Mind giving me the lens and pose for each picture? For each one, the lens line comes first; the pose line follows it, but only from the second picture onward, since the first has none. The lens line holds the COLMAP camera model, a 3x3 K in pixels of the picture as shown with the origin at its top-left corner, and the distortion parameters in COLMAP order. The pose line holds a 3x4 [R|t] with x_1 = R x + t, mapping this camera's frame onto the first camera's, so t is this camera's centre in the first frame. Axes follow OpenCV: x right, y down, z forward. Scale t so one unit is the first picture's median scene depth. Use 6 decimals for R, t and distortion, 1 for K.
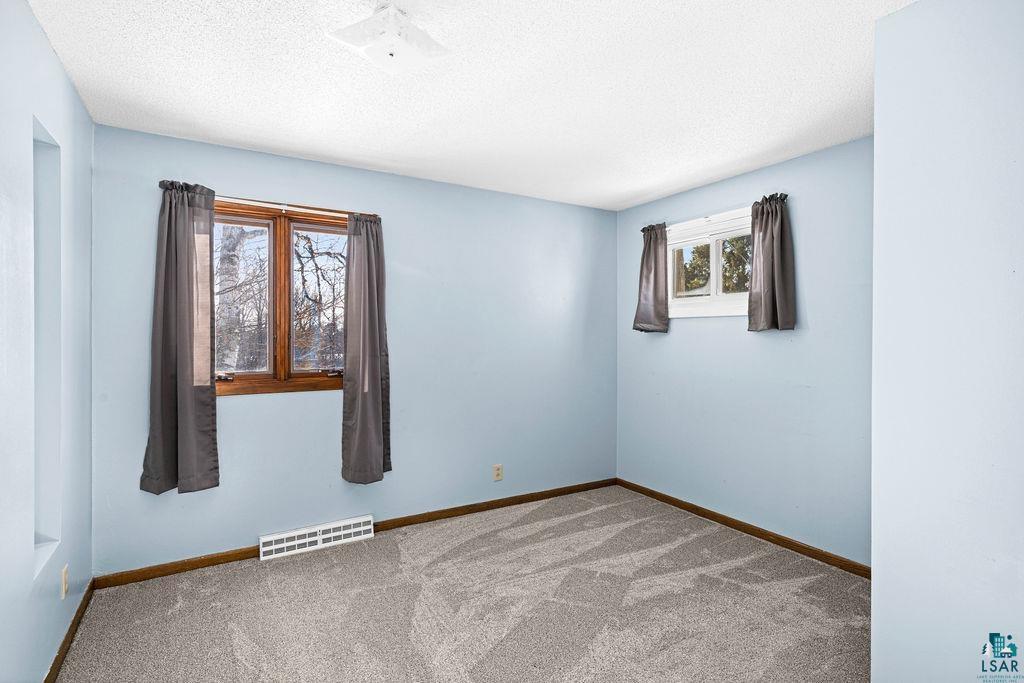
lens RADIAL K [[490.2, 0, 522.6], [0, 490.2, 337.4], [0, 0, 1]] dist [0.004439, 0.000150]
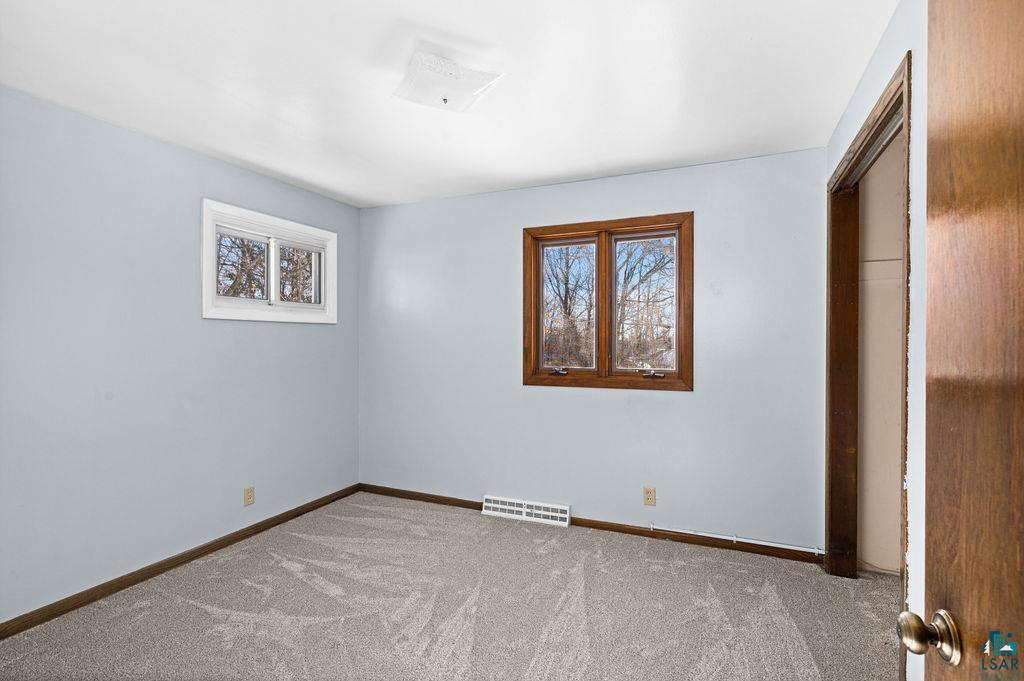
lens RADIAL K [[490.2, 0, 521.2], [0, 490.2, 341.9], [0, 0, 1]] dist [0.004439, 0.000150]
pose [[0.560508, 0.009069, -0.828100, 0.493296], [-0.001806, 0.999951, 0.009728, -0.005343], [0.828147, -0.003957, 0.560496, 0.302558]]
